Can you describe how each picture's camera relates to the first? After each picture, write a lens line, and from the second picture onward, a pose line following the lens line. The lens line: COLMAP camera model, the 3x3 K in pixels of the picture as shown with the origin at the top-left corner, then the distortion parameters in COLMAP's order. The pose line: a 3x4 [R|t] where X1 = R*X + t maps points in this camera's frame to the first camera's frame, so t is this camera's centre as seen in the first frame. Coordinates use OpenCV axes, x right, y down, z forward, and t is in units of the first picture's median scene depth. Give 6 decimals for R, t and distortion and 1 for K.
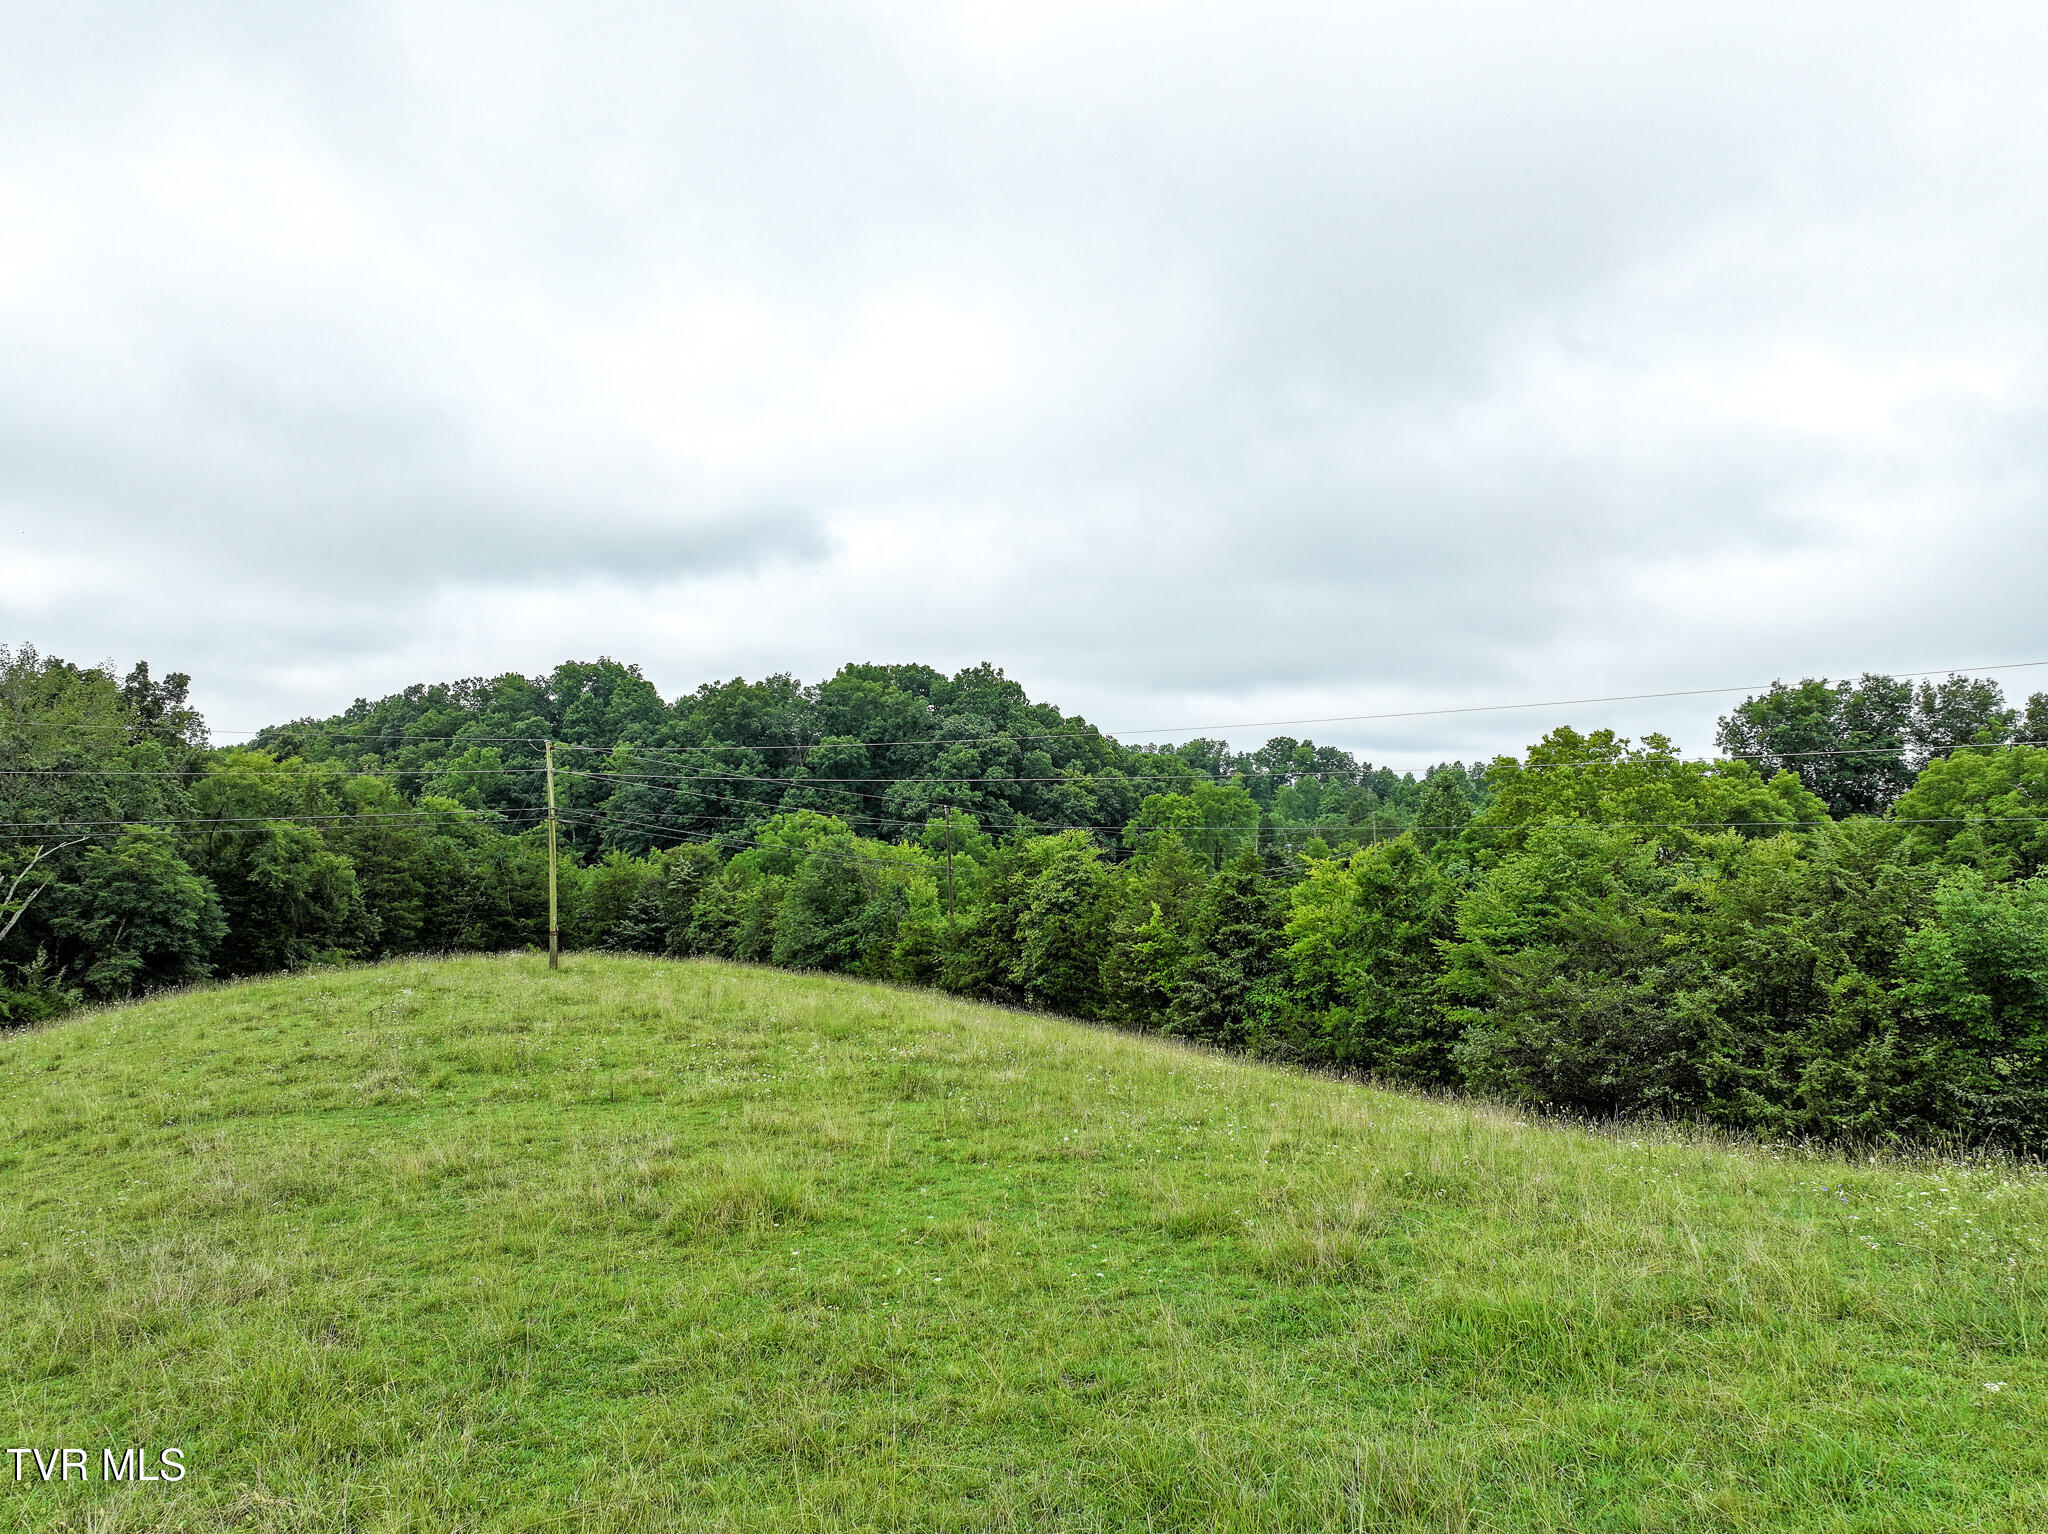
lens RADIAL K [[1431.5, 0, 1040.9], [0, 1431.5, 774.8], [0, 0, 1]] dist [0.000259, 0.011518]
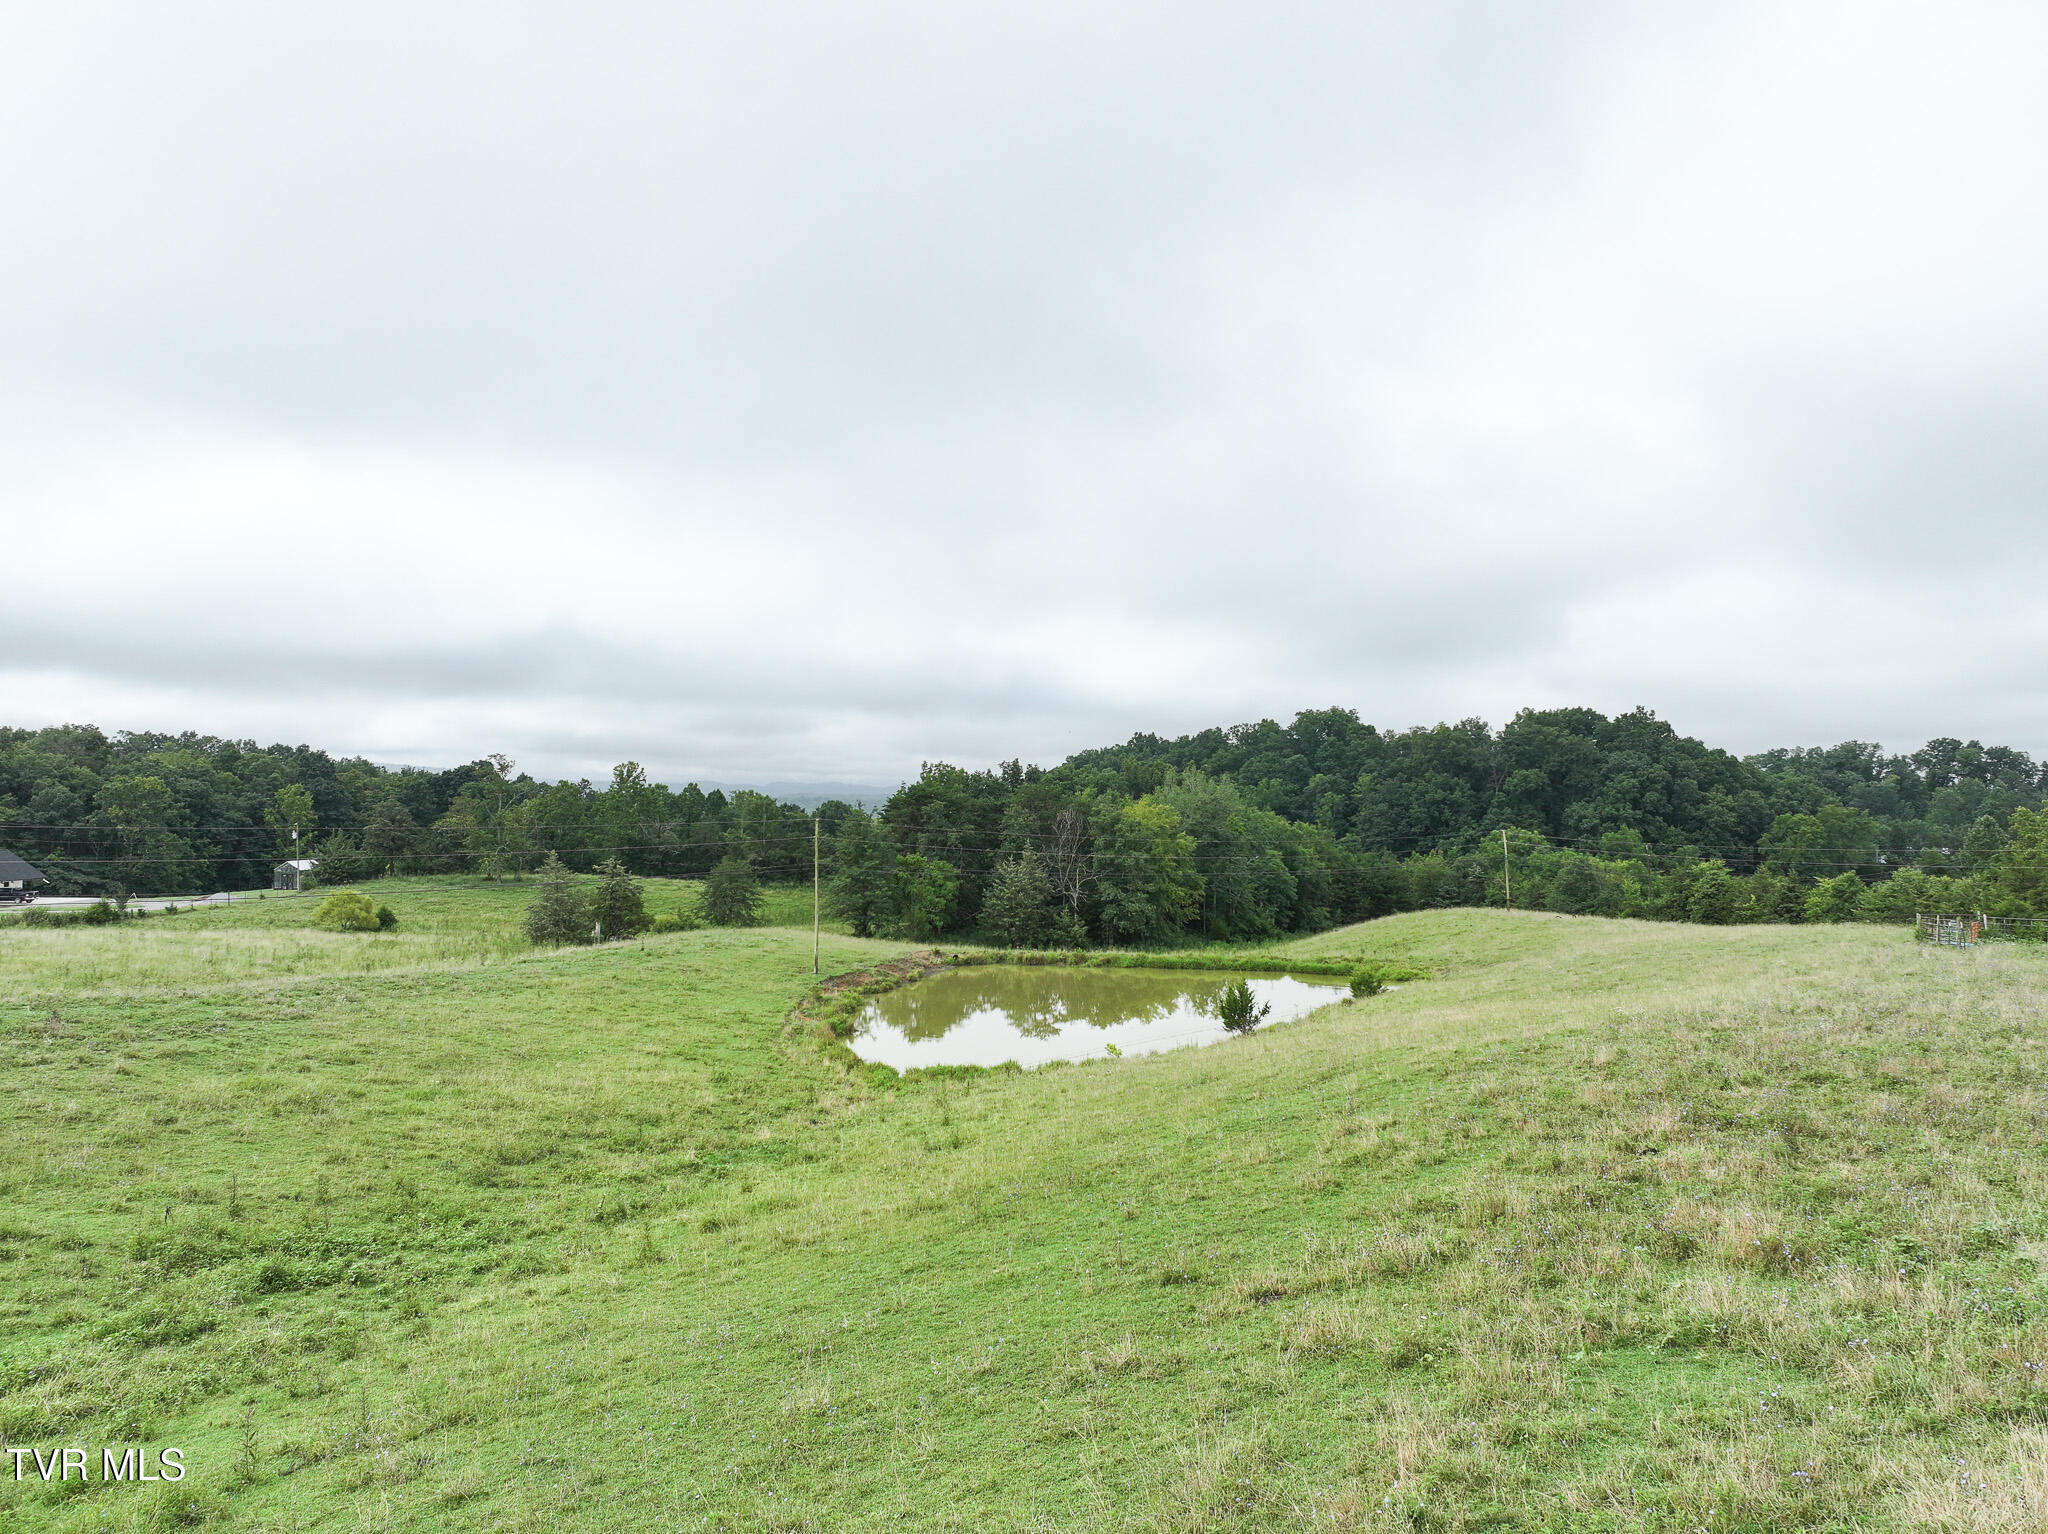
lens RADIAL K [[1431.5, 0, 1021.6], [0, 1431.5, 772.1], [0, 0, 1]] dist [0.000259, 0.011518]
pose [[0.908888, -0.010563, -0.416906, -0.008182], [0.014582, 0.999873, 0.006457, -0.038968], [0.416785, -0.011948, 0.908927, -0.440849]]
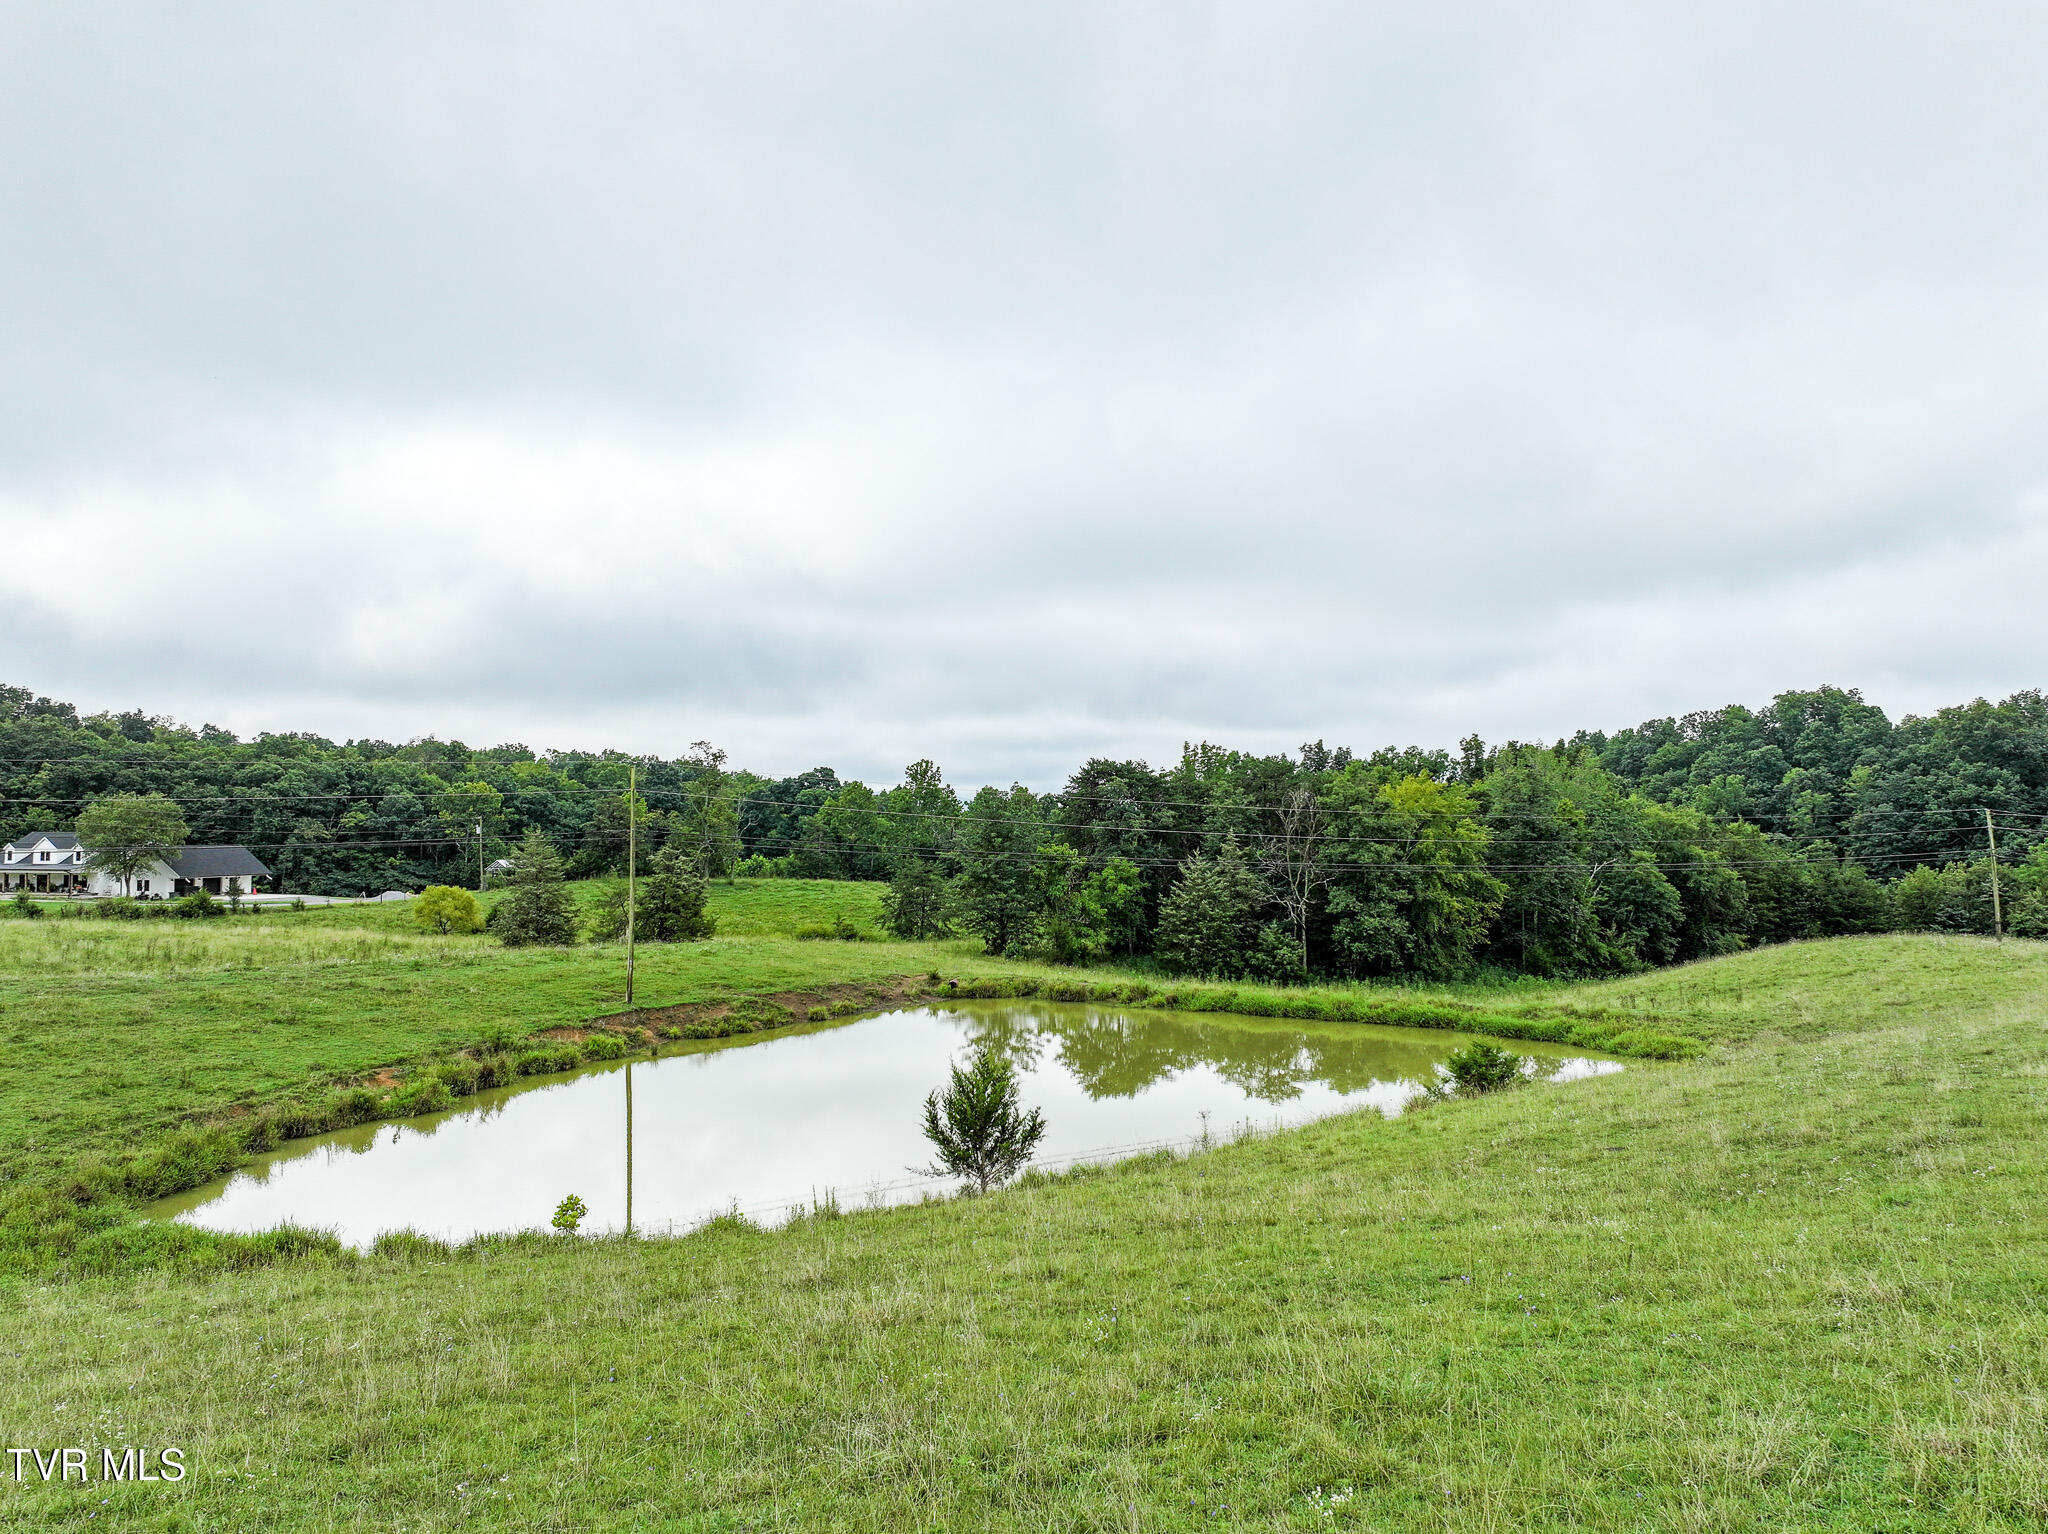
lens RADIAL K [[1431.5, 0, 1027.2], [0, 1431.5, 762.2], [0, 0, 1]] dist [0.000259, 0.011518]
pose [[0.724003, -0.035625, -0.688876, 0.001748], [0.025778, 0.999365, -0.024590, -0.015619], [0.689315, 0.000045, 0.724462, -0.236051]]
